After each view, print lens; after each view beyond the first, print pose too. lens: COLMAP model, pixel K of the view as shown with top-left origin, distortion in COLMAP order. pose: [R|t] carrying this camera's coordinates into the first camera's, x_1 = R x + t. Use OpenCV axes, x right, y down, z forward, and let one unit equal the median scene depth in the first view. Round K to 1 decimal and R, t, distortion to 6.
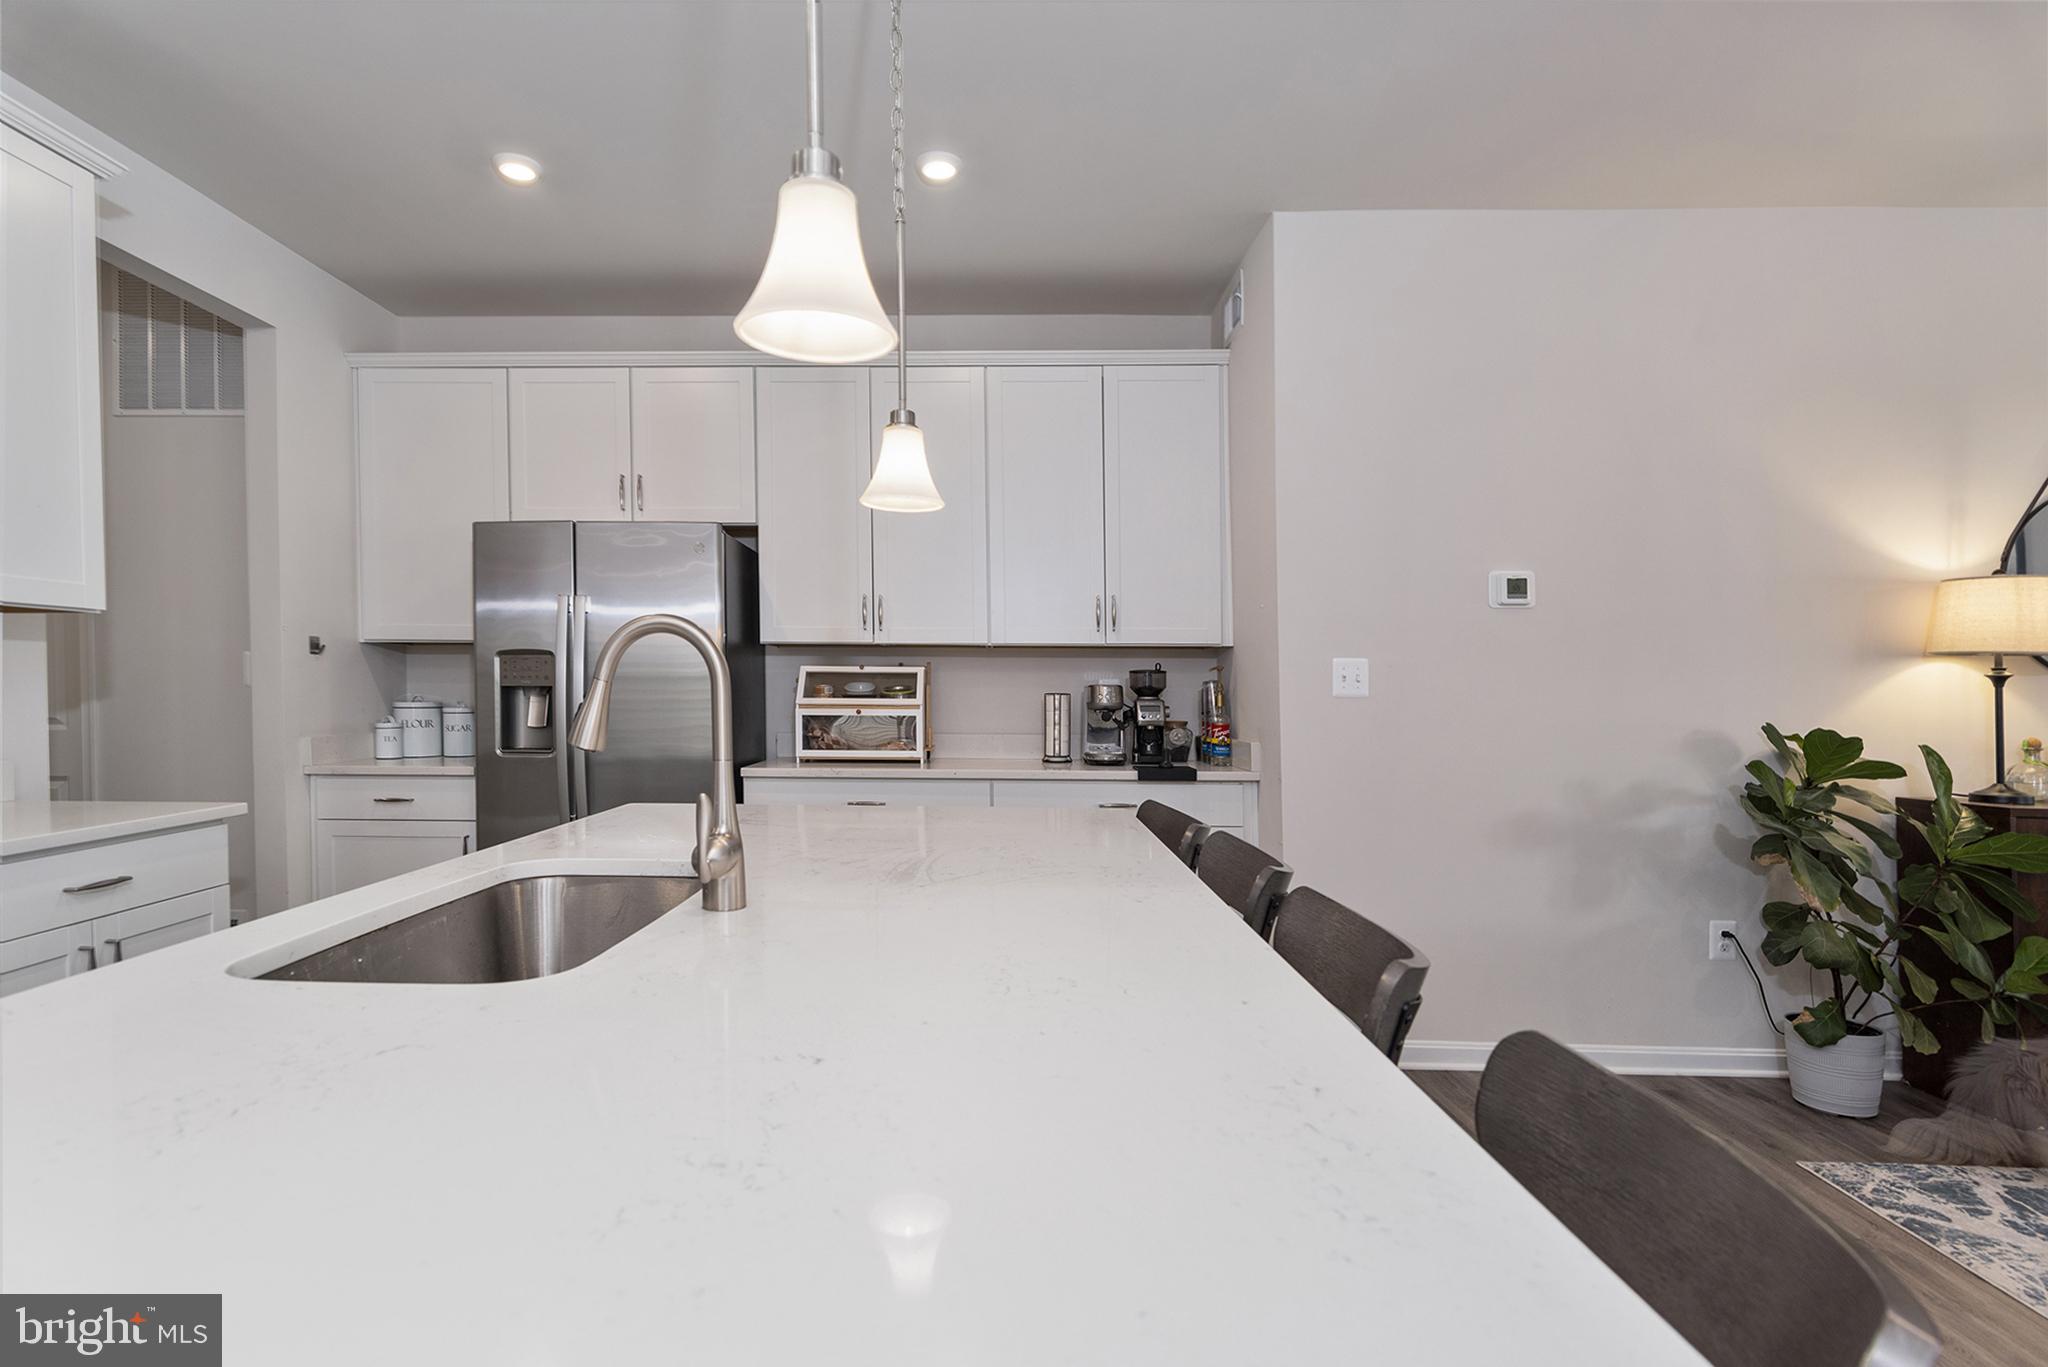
lens RADIAL K [[1025.0, 0, 1003.3], [0, 1025.0, 691.2], [0, 0, 1]] dist [0.004278, 0.000693]
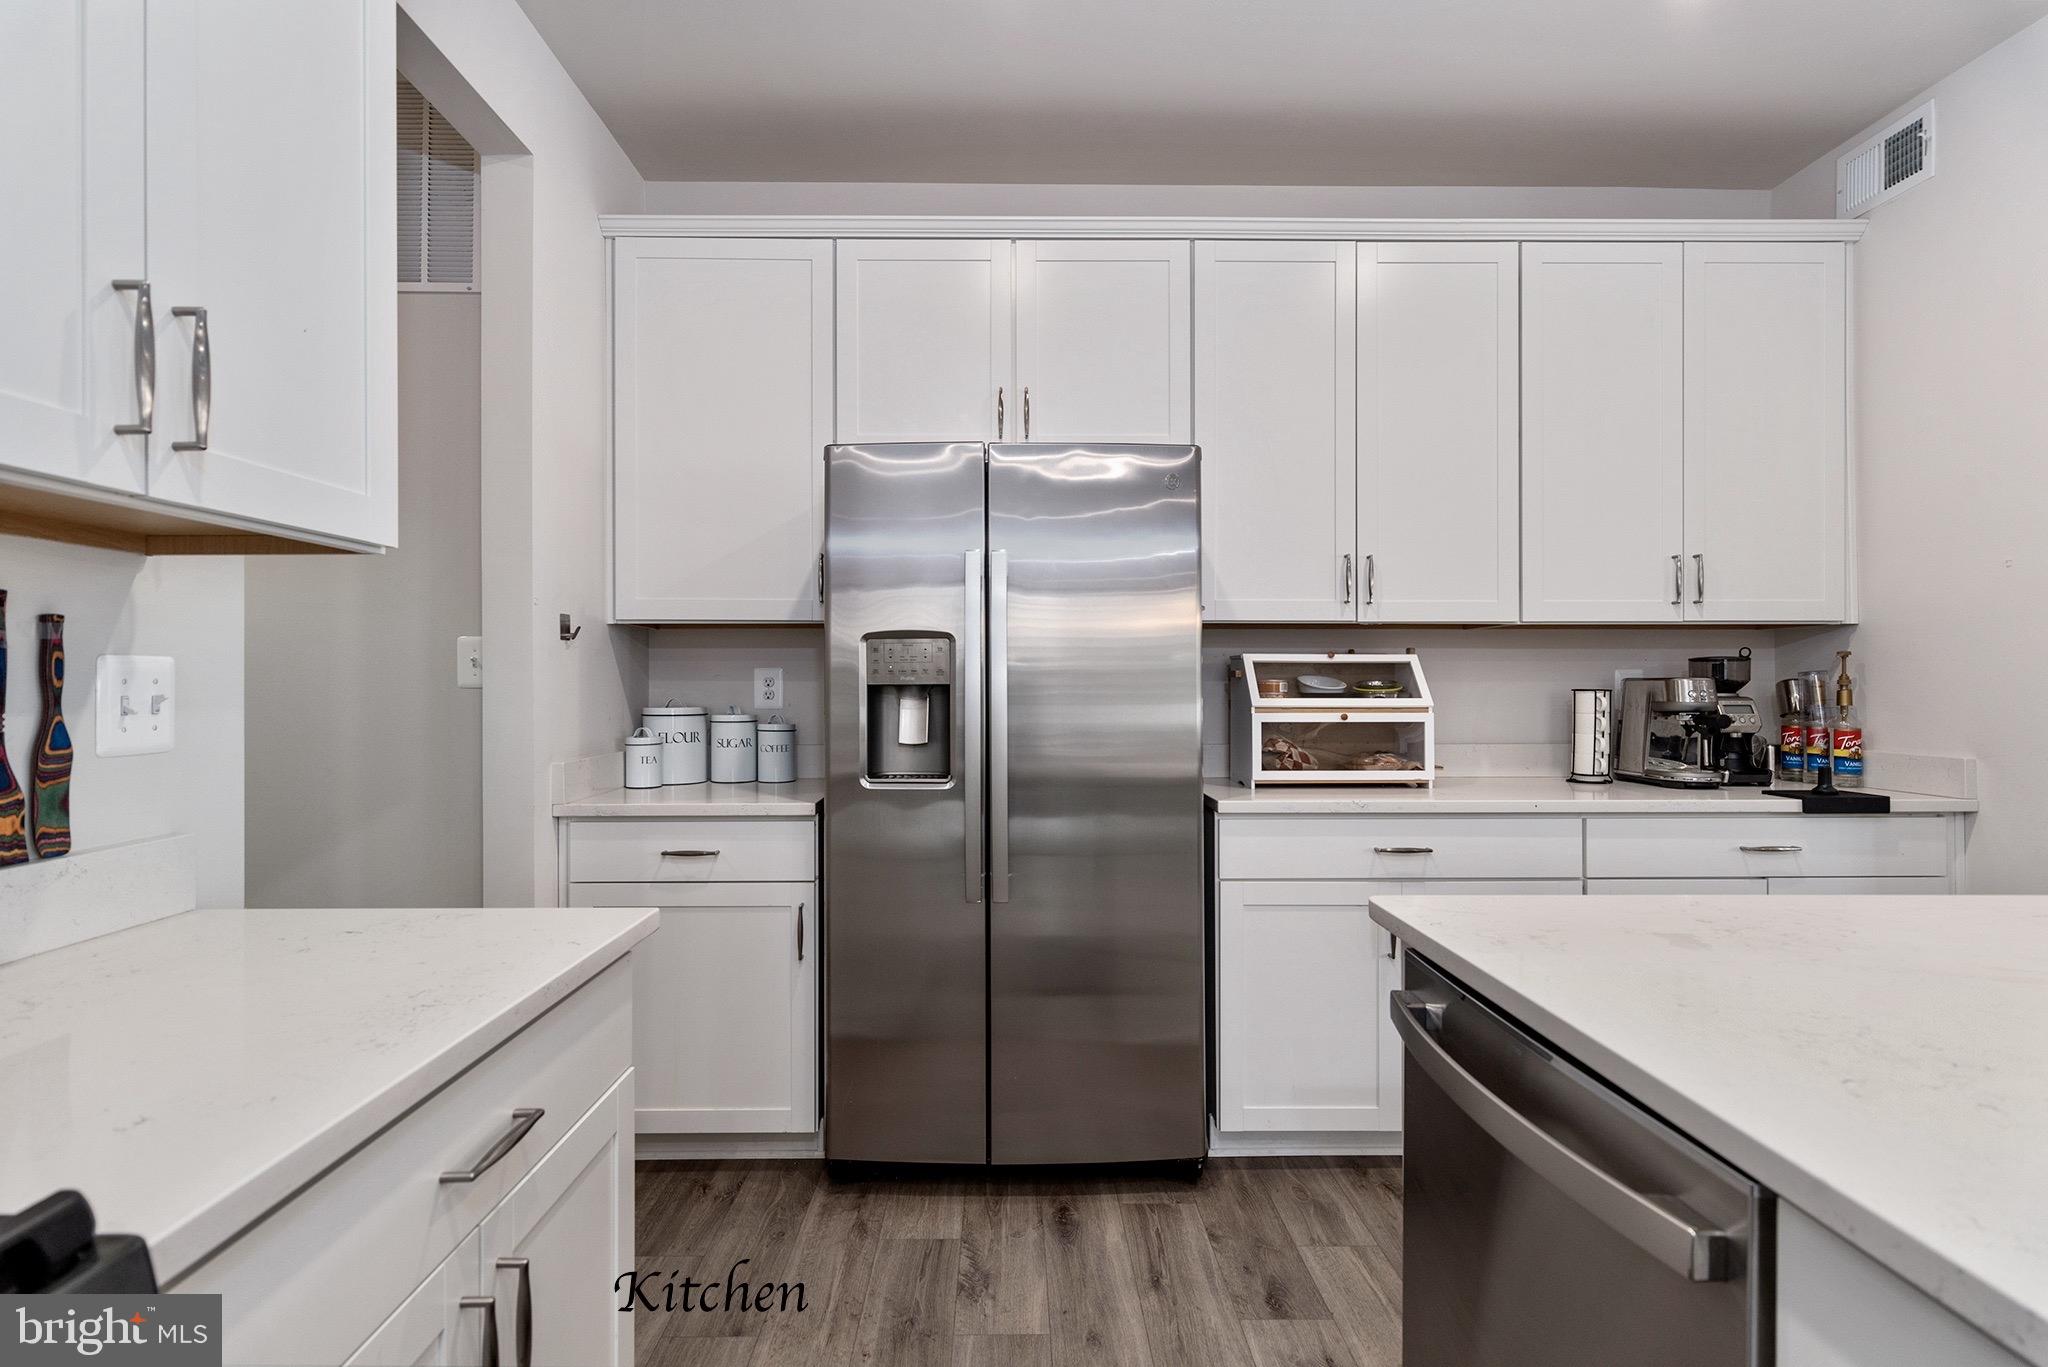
lens RADIAL K [[1025.0, 0, 1026.3], [0, 1025.0, 653.7], [0, 0, 1]] dist [0.004278, 0.000693]
pose [[0.997893, -0.005333, 0.064658, -0.406583], [0.006906, 0.999685, -0.024124, -0.008453], [-0.064509, 0.024520, 0.997616, 0.295216]]
